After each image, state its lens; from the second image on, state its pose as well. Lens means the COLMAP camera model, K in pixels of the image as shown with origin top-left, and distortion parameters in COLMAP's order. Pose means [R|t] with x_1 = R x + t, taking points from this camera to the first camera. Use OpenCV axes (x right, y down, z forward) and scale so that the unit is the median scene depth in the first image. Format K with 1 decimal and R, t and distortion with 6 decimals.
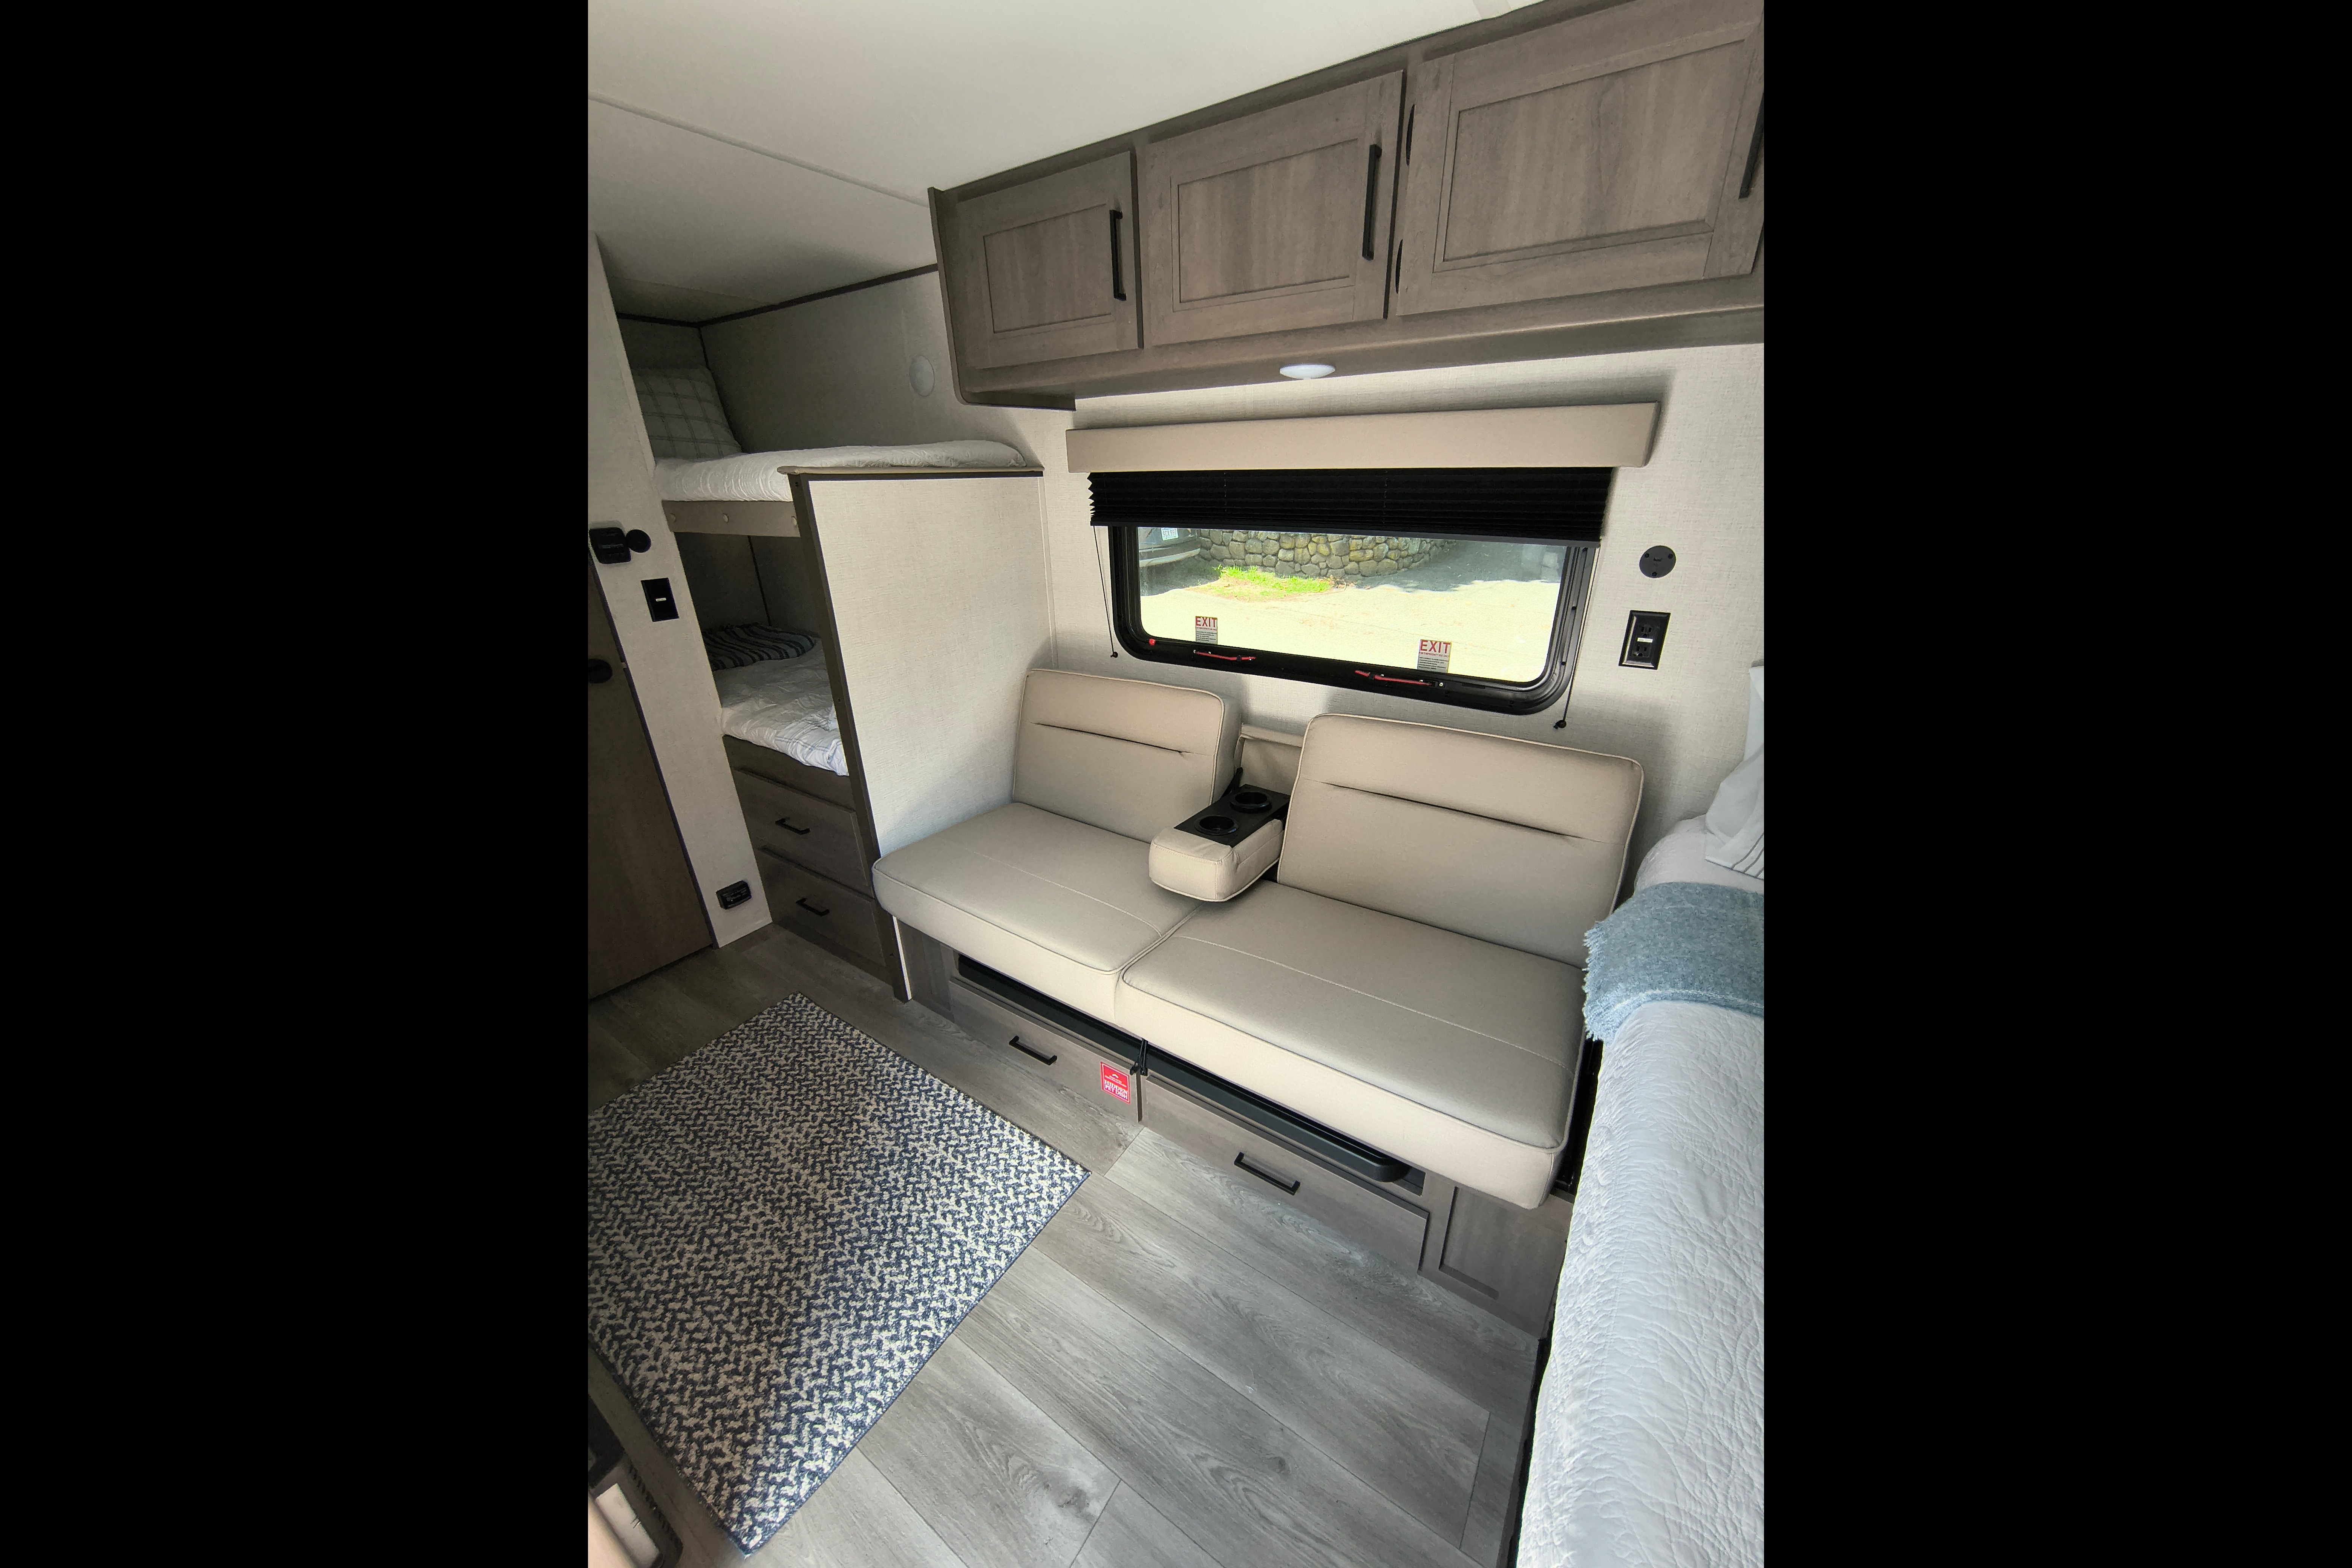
lens RADIAL K [[725.4, 0, 1186.2], [0, 725.4, 785.9], [0, 0, 1]] dist [-0.007901, -0.000164]
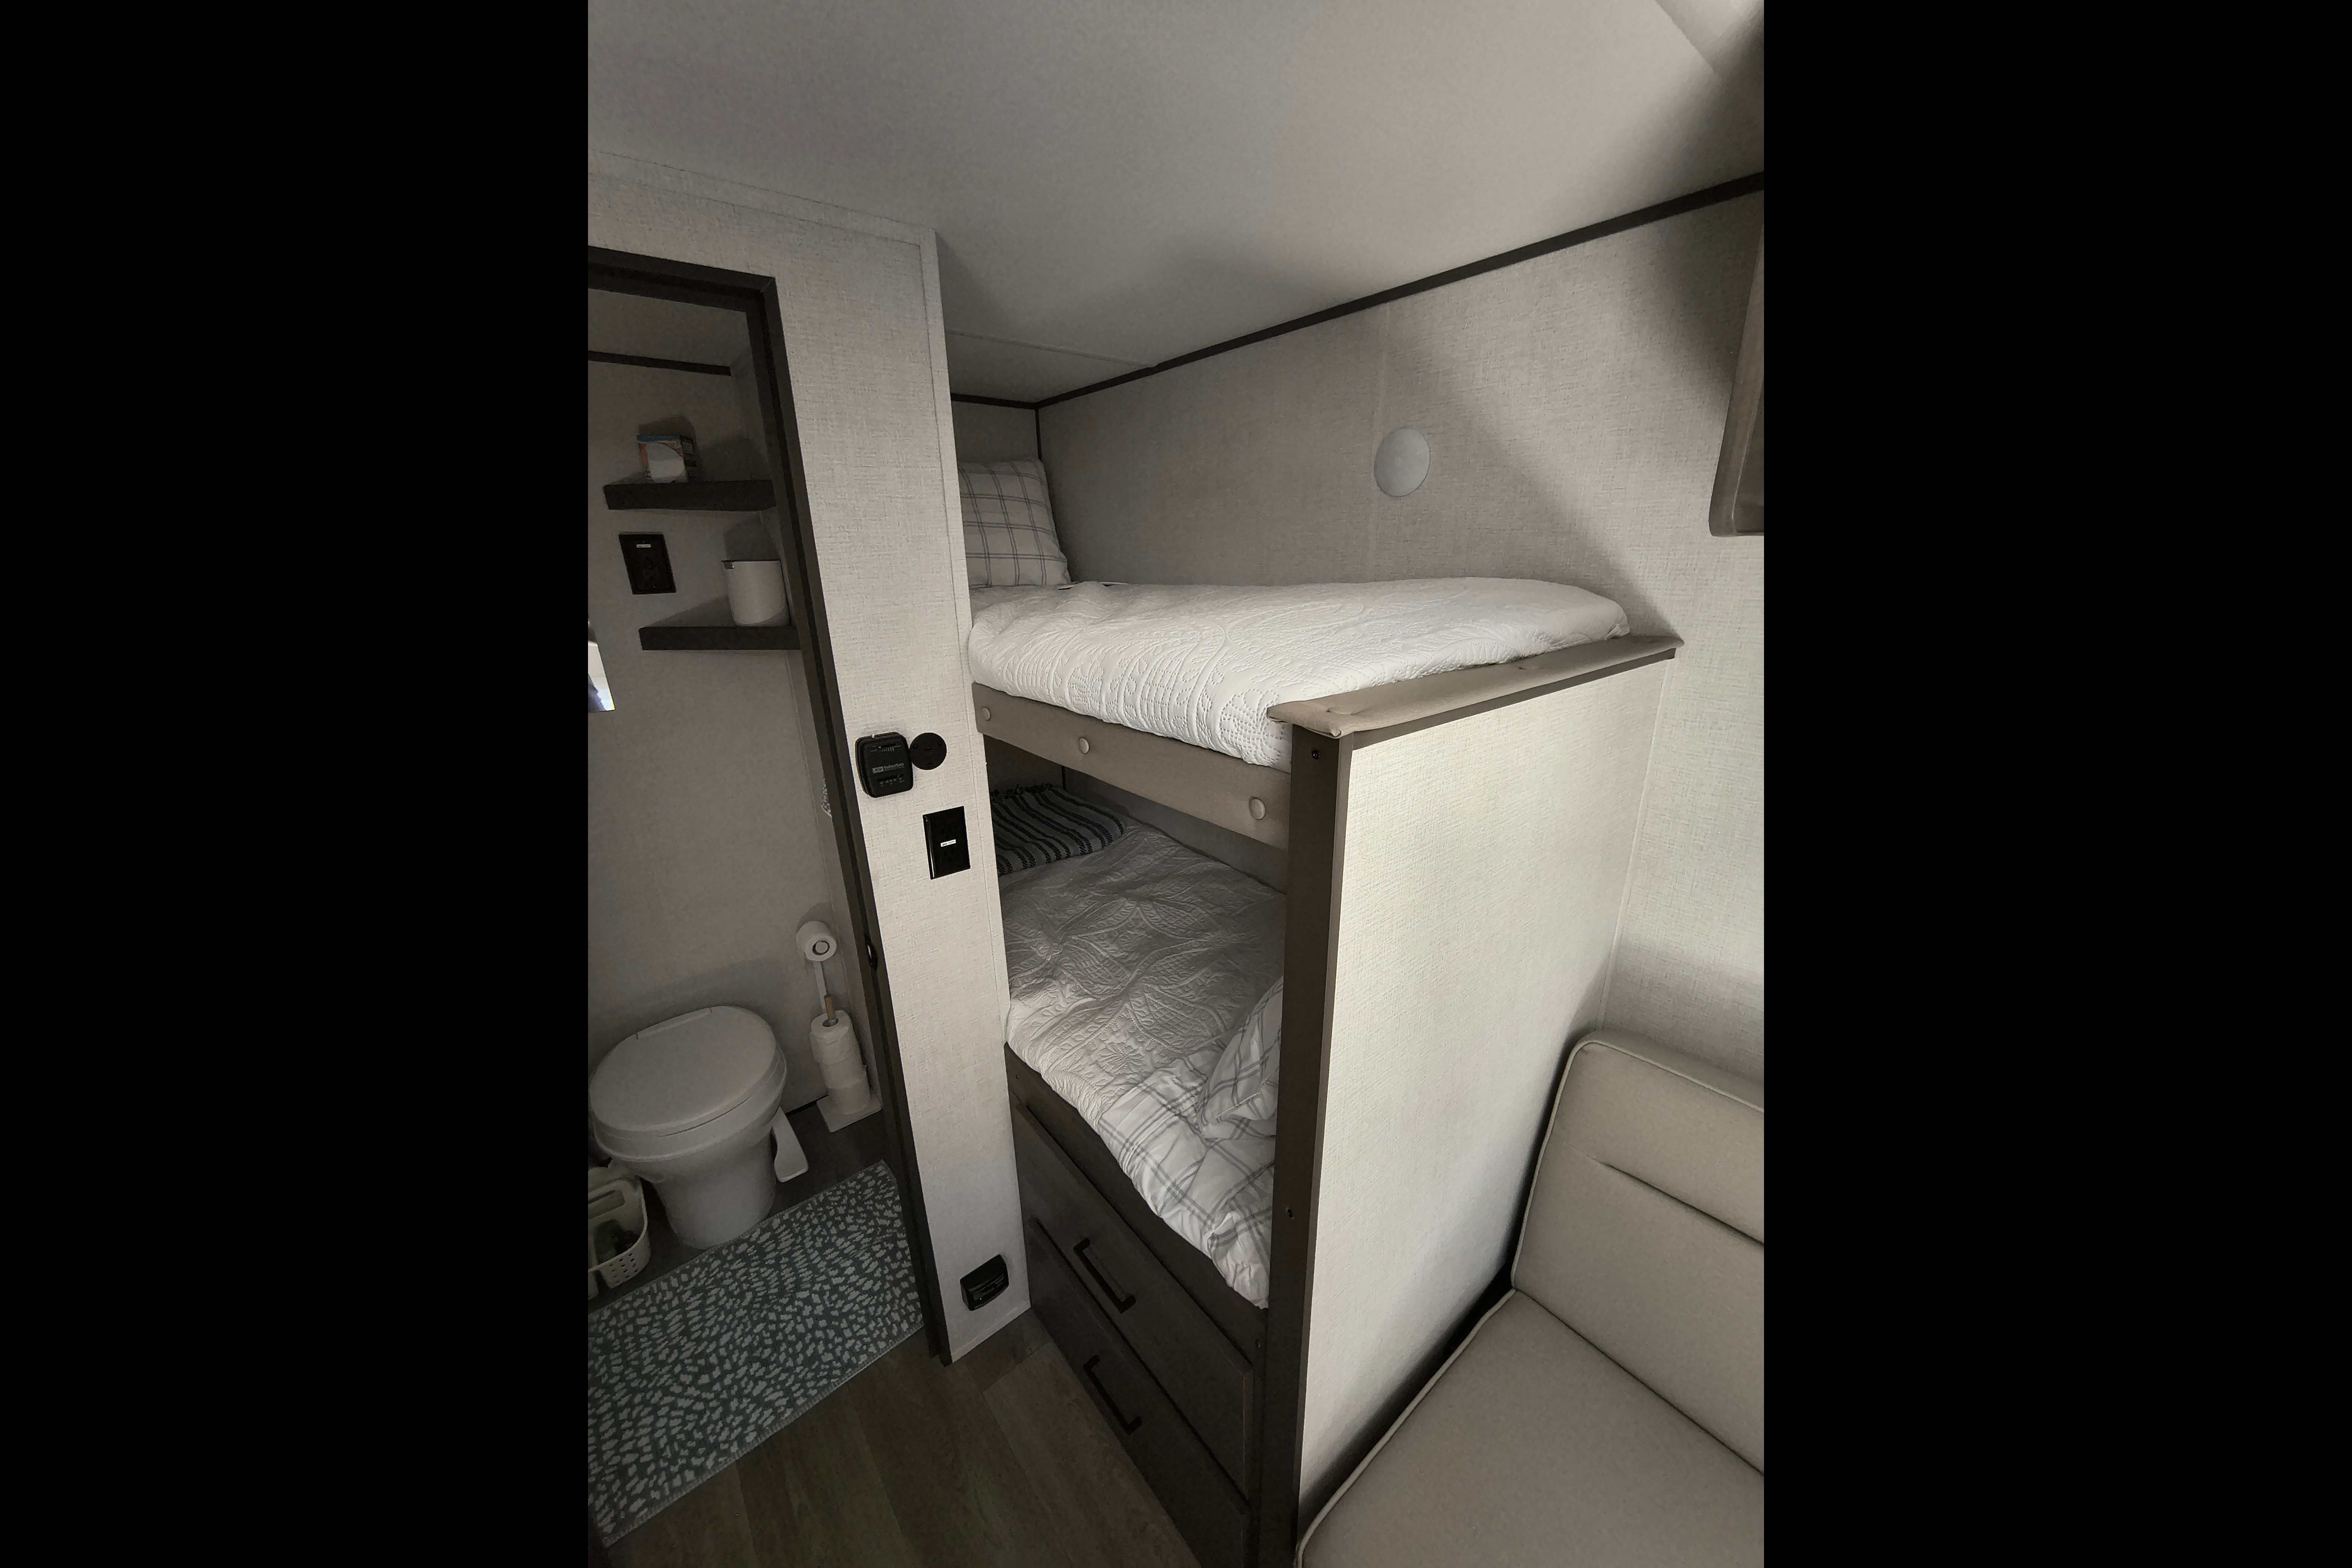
lens RADIAL K [[725.4, 0, 1186.2], [0, 725.4, 785.9], [0, 0, 1]] dist [-0.007901, -0.000164]
pose [[0.957164, 0.090607, -0.275003, -0.180054], [-0.114375, 0.990852, -0.071624, -0.132874], [0.265998, 0.100010, 0.958772, 0.225641]]
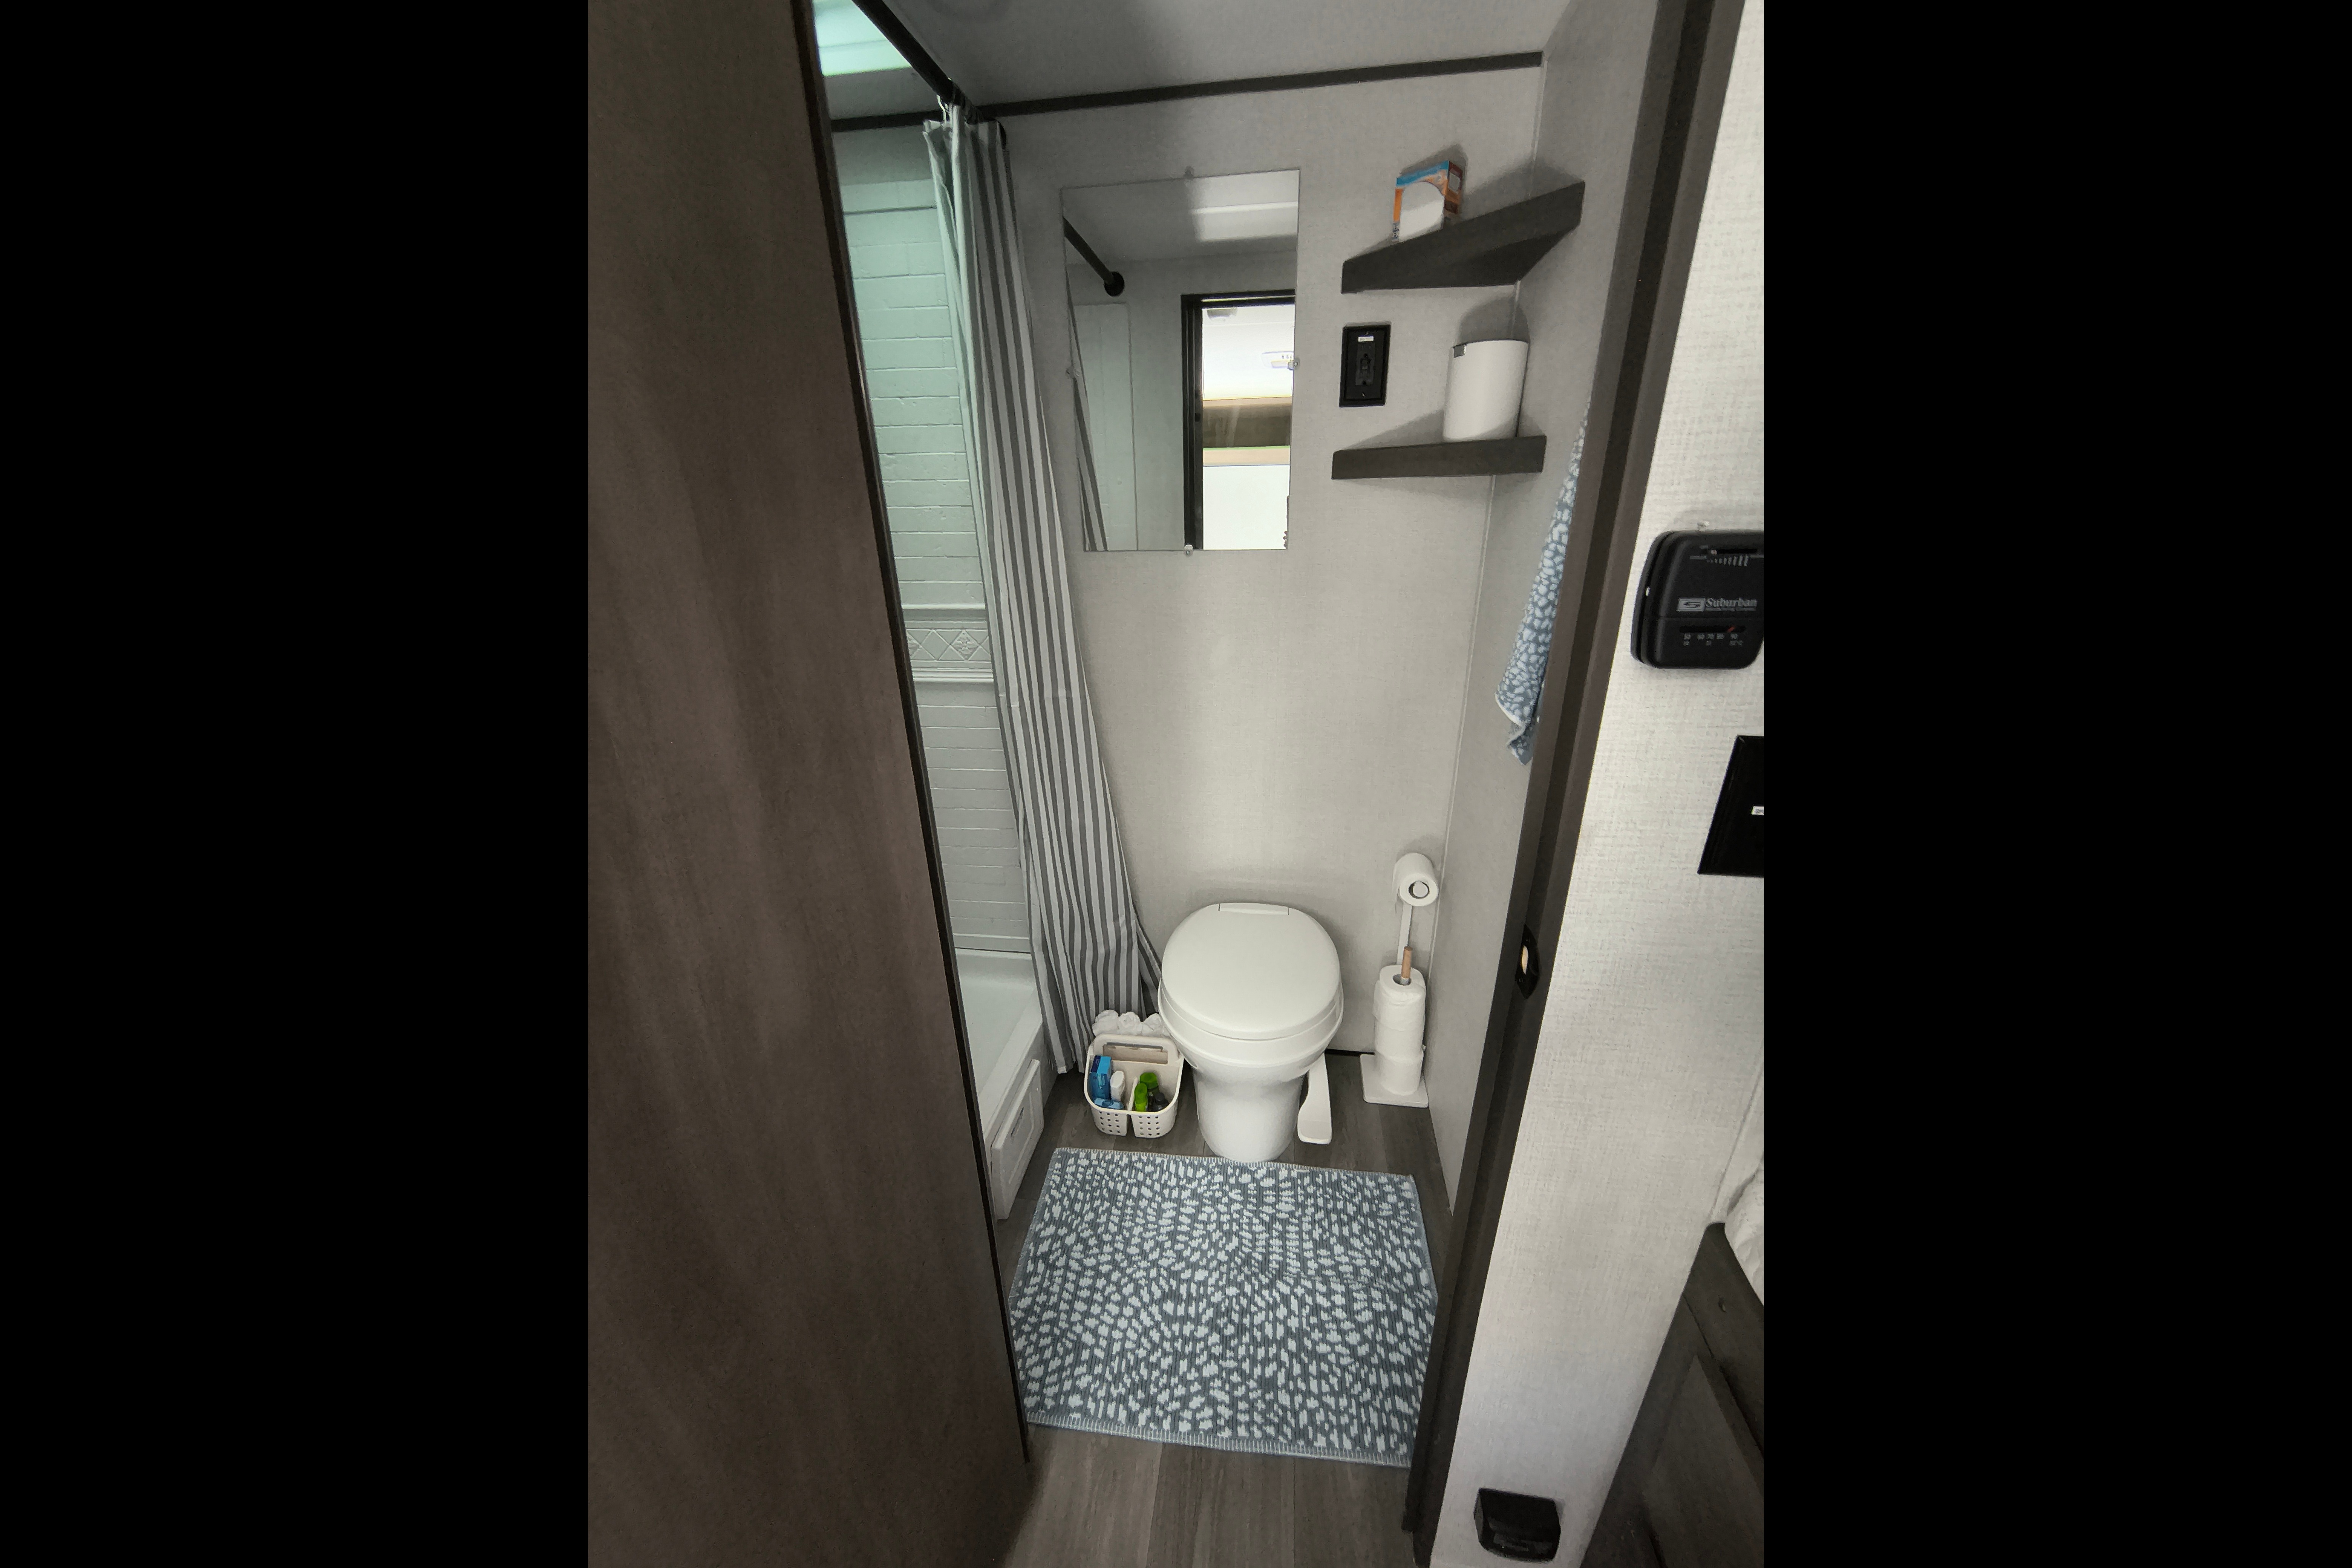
lens RADIAL K [[725.4, 0, 1186.2], [0, 725.4, 785.9], [0, 0, 1]] dist [-0.007901, -0.000164]
pose [[0.426454, 0.333030, -0.840968, -0.280596], [-0.355148, 0.916735, 0.182939, -0.109611], [0.831869, 0.220653, 0.509220, 0.321864]]
